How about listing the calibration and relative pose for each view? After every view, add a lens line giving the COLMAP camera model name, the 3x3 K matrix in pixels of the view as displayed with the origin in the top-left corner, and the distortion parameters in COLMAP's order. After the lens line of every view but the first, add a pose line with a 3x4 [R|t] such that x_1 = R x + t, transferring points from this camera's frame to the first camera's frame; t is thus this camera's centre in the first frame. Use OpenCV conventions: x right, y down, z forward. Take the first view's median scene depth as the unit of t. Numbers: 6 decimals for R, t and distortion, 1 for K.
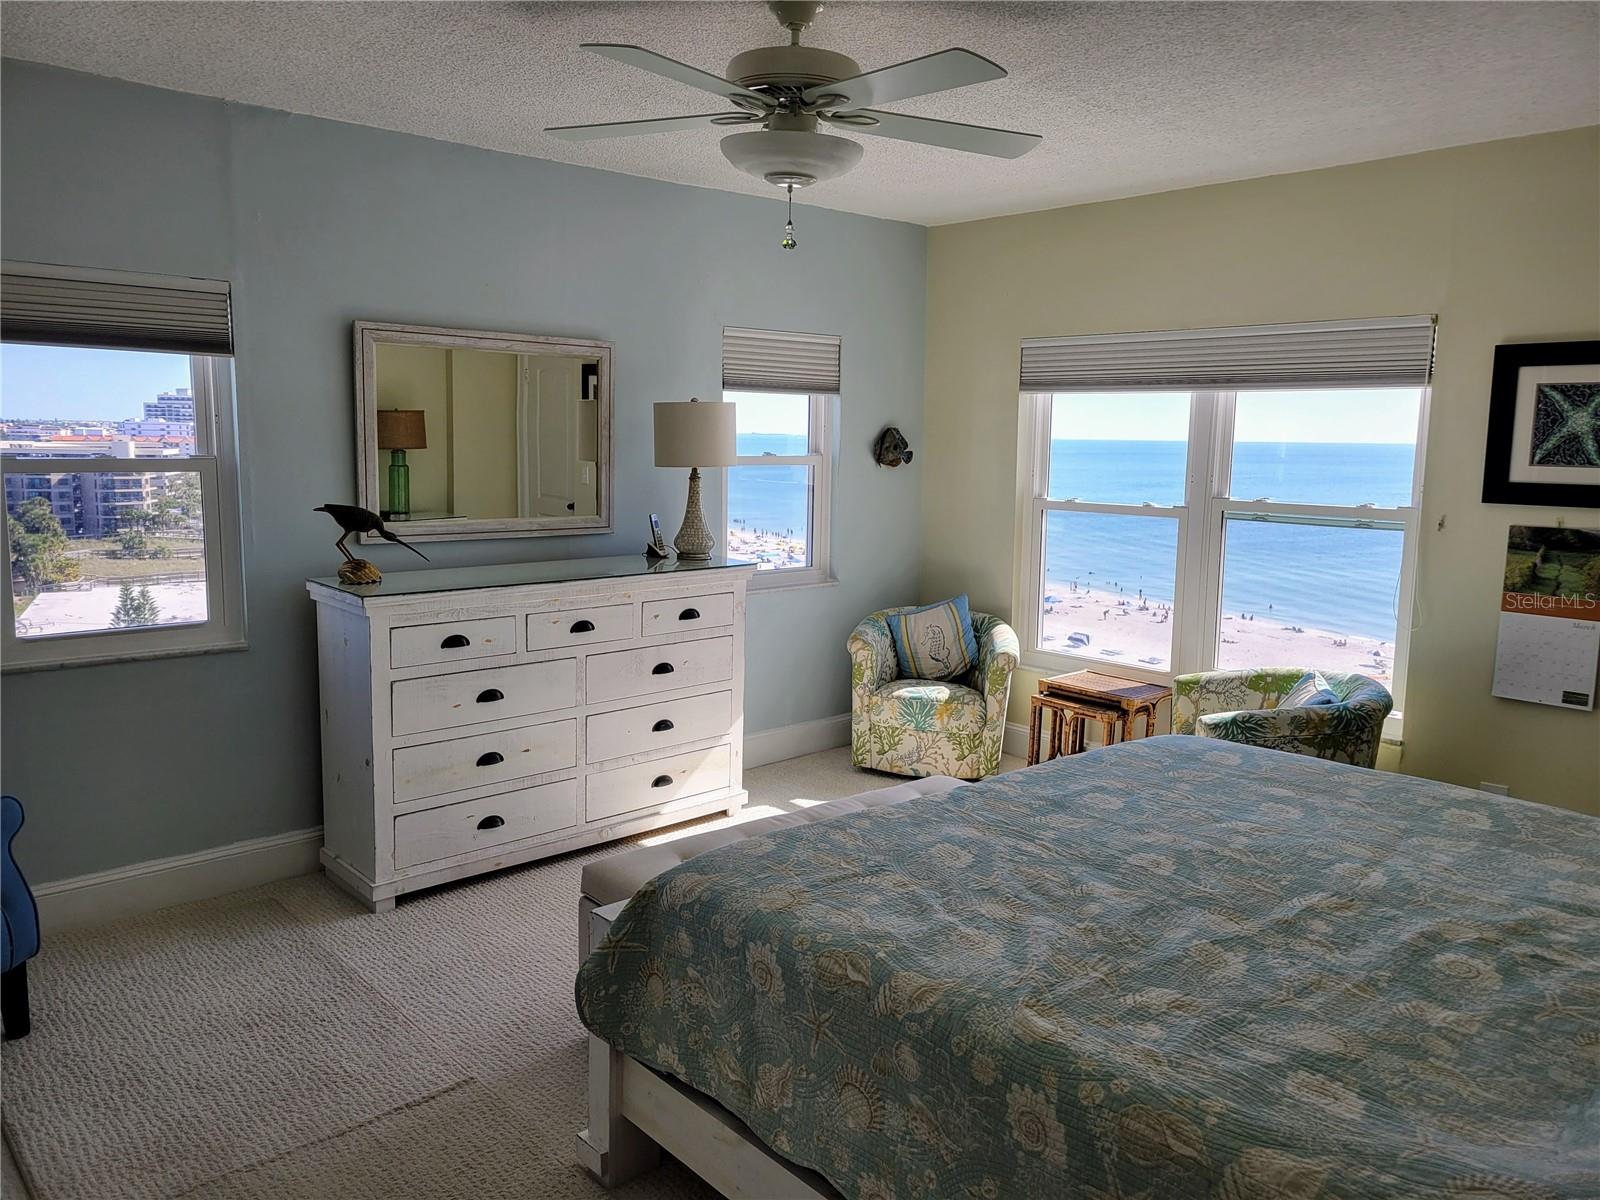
lens RADIAL K [[1203.6, 0, 798.6], [0, 1203.6, 591.7], [0, 0, 1]] dist [0.044357, -0.025247]
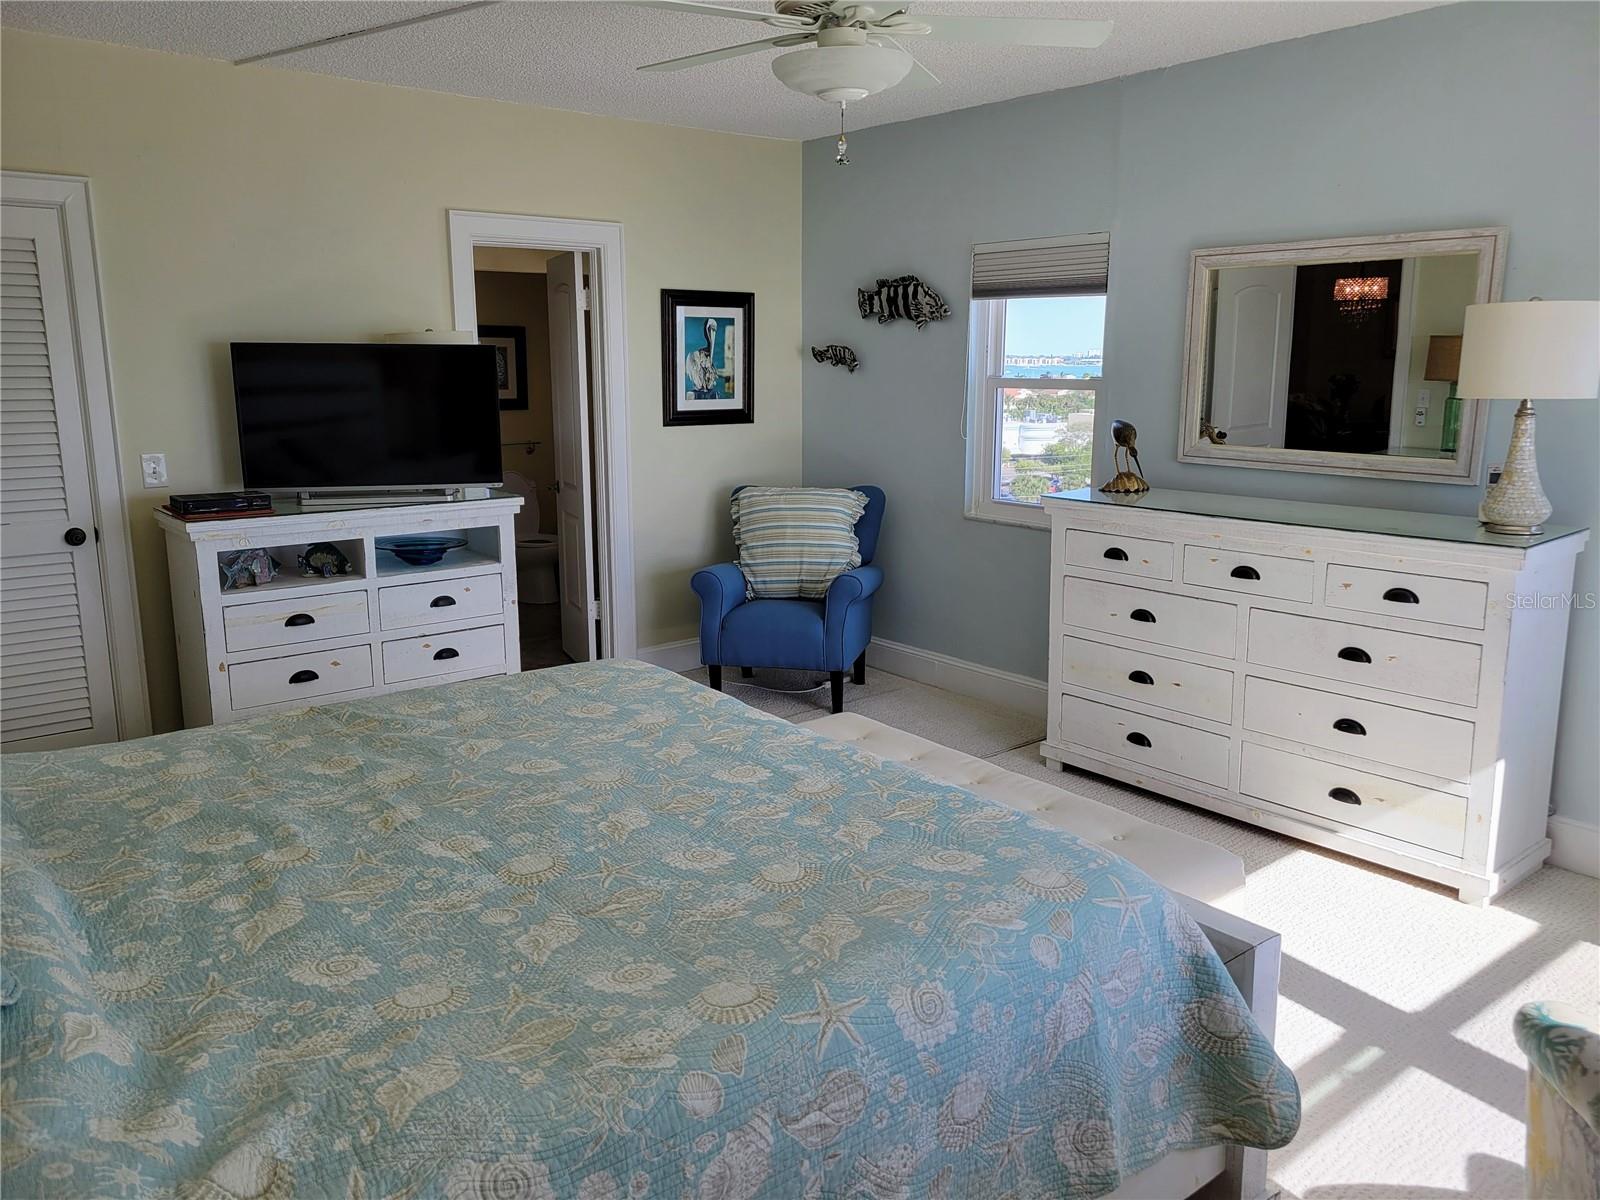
lens RADIAL K [[1203.6, 0, 810.6], [0, 1203.6, 596.8], [0, 0, 1]] dist [0.044357, -0.025247]
pose [[-0.044776, 0.181471, -0.982376, 0.811496], [-0.135222, 0.973212, 0.185941, -0.086621], [0.989803, 0.141165, -0.019037, 0.796782]]
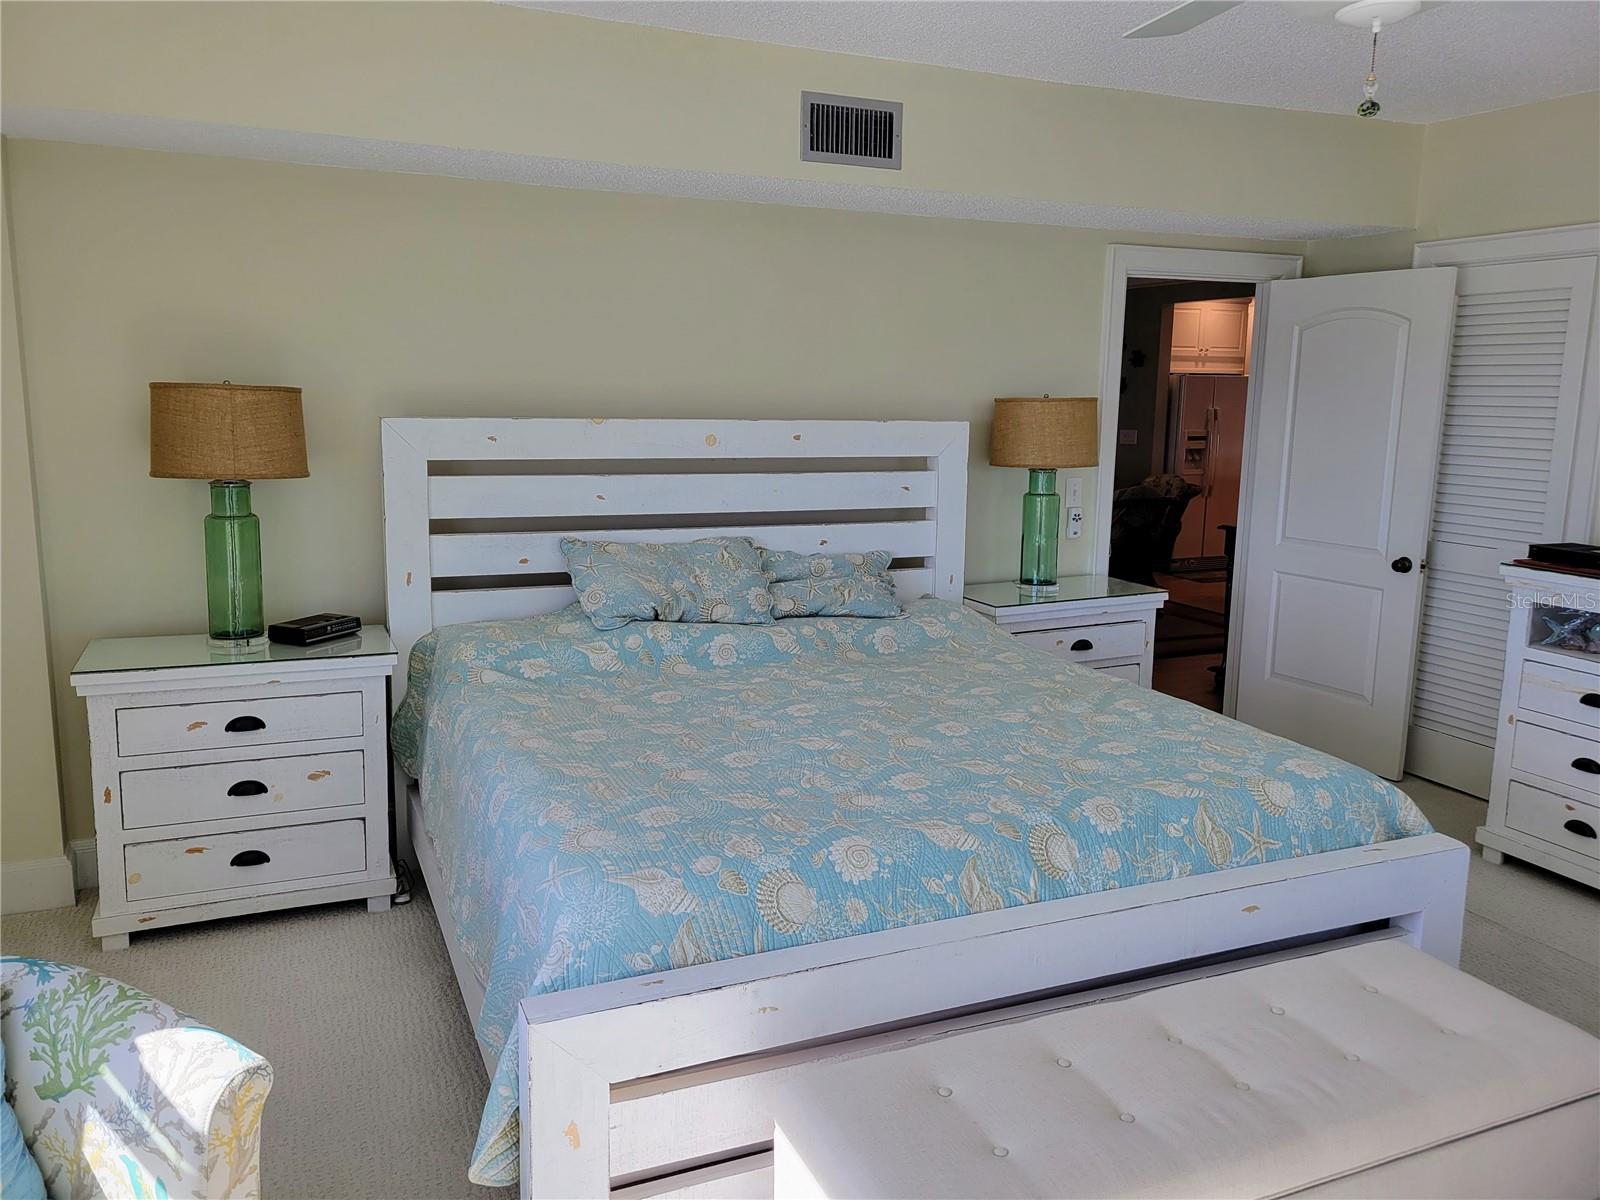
lens RADIAL K [[1203.6, 0, 789.5], [0, 1203.6, 598.5], [0, 0, 1]] dist [0.044357, -0.025247]
pose [[-0.946669, -0.079381, 0.312277, 0.048934], [0.019456, 0.953325, 0.301317, -0.179992], [-0.321621, 0.291323, -0.900939, 1.380875]]
